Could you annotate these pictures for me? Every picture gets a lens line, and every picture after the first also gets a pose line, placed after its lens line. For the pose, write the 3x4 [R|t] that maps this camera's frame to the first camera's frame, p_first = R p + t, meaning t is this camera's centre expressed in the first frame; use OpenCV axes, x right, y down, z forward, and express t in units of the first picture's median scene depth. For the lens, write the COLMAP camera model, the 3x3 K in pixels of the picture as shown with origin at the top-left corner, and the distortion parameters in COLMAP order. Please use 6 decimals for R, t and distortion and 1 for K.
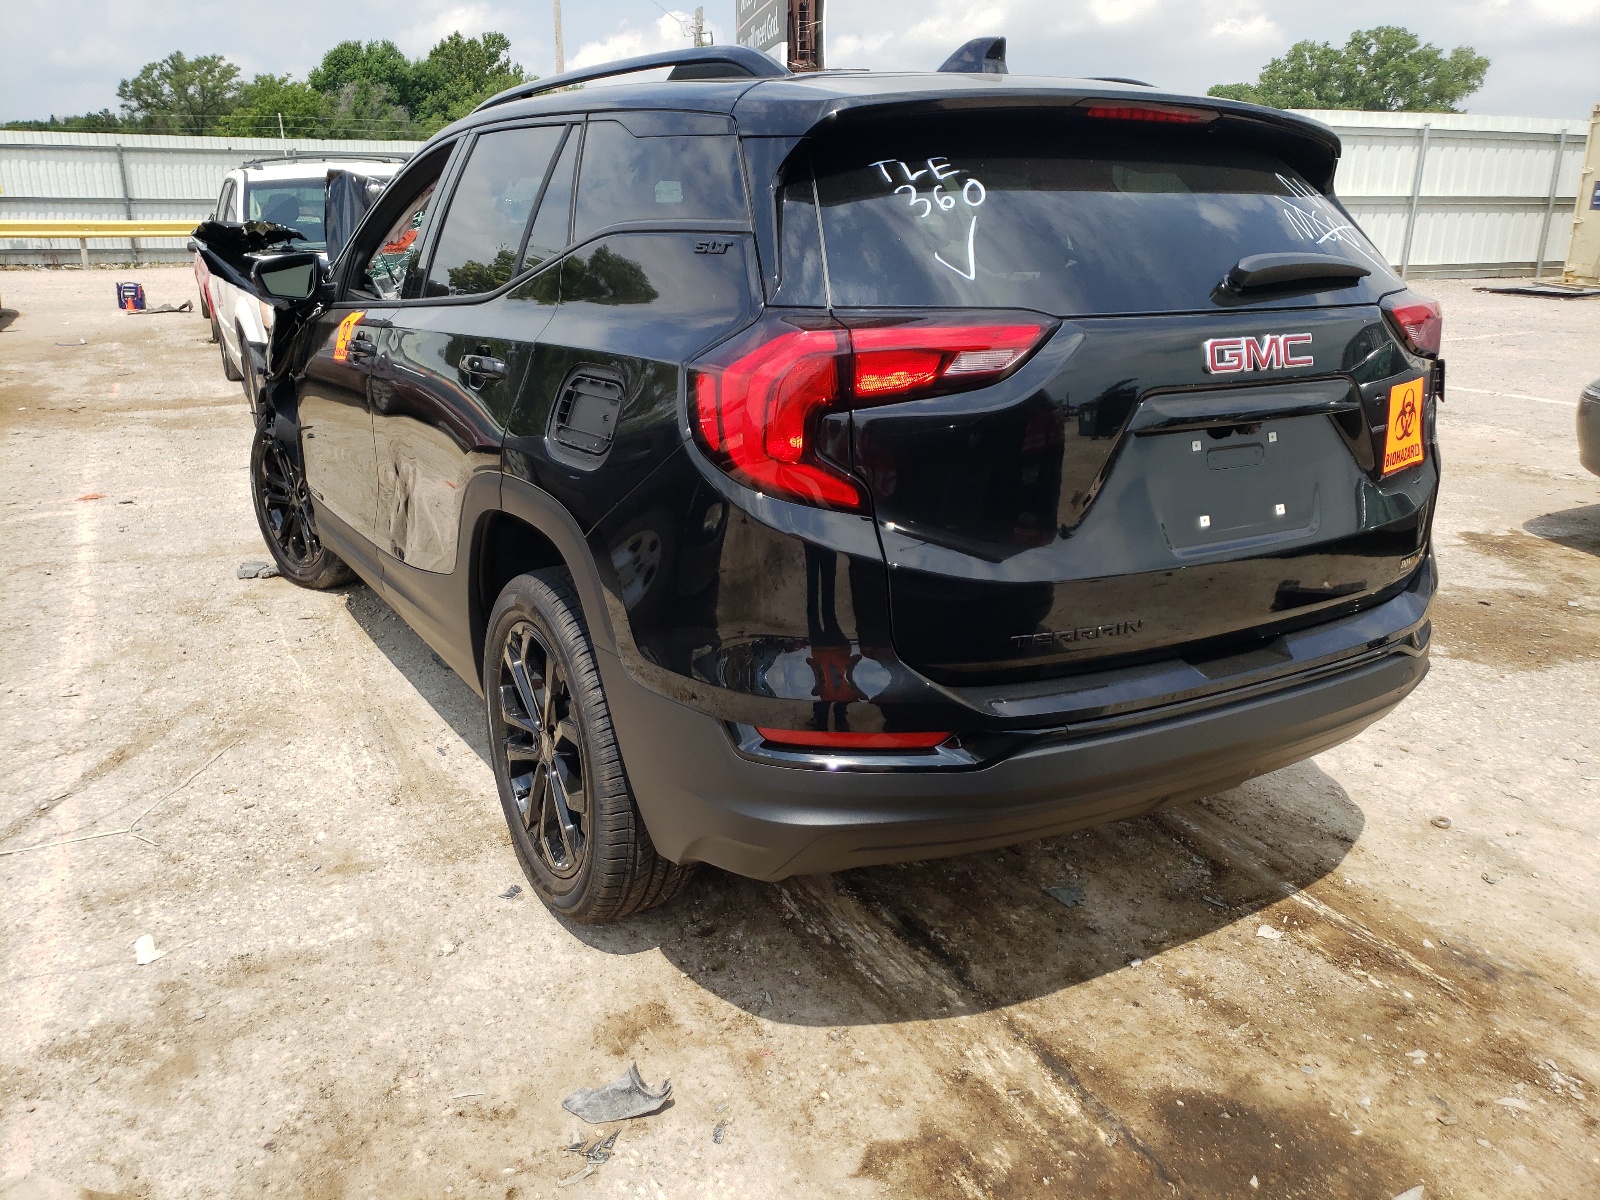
lens RADIAL K [[1239.0, 0, 708.8], [0, 1239.0, 597.9], [0, 0, 1]] dist [0.020064, -0.001216]
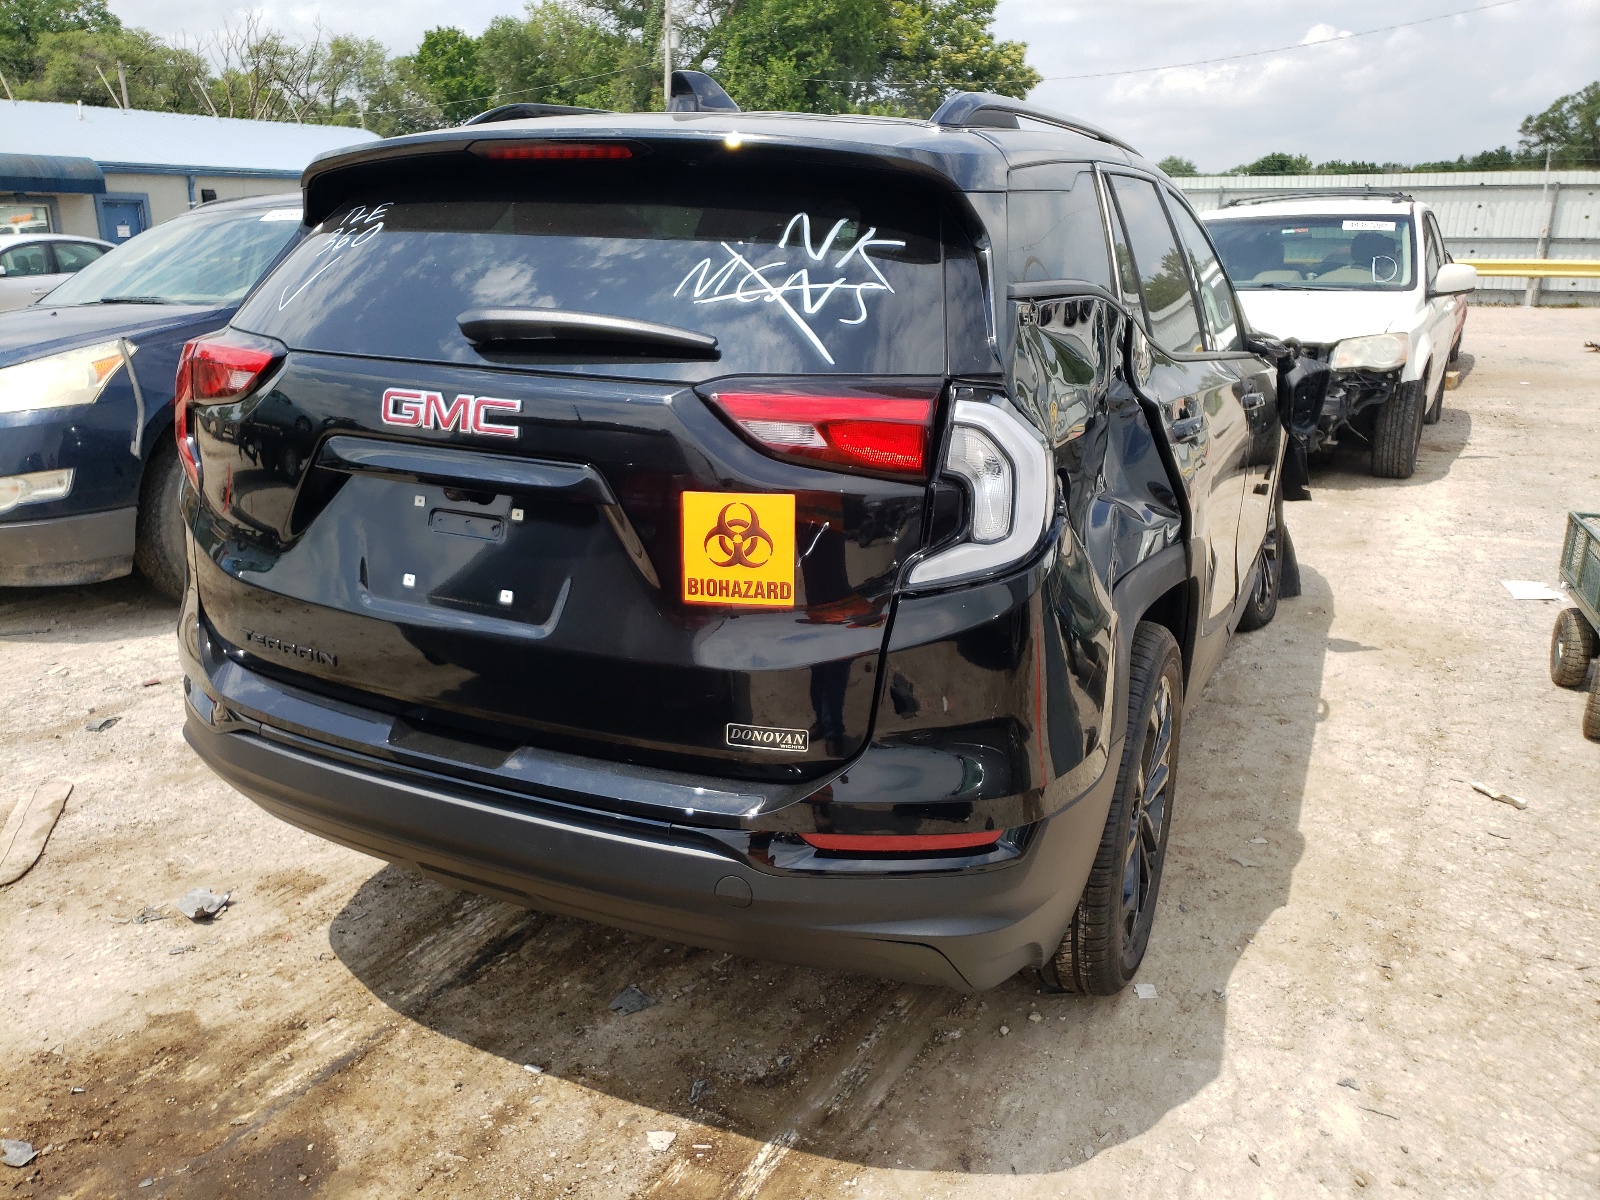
lens RADIAL K [[1239.0, 0, 795.9], [0, 1239.0, 599.0], [0, 0, 1]] dist [0.020064, -0.001216]
pose [[0.578434, 0.236067, -0.780824, 1.130426], [-0.257619, 0.961087, 0.099722, -0.187731], [0.773981, 0.143473, 0.616741, 0.554927]]
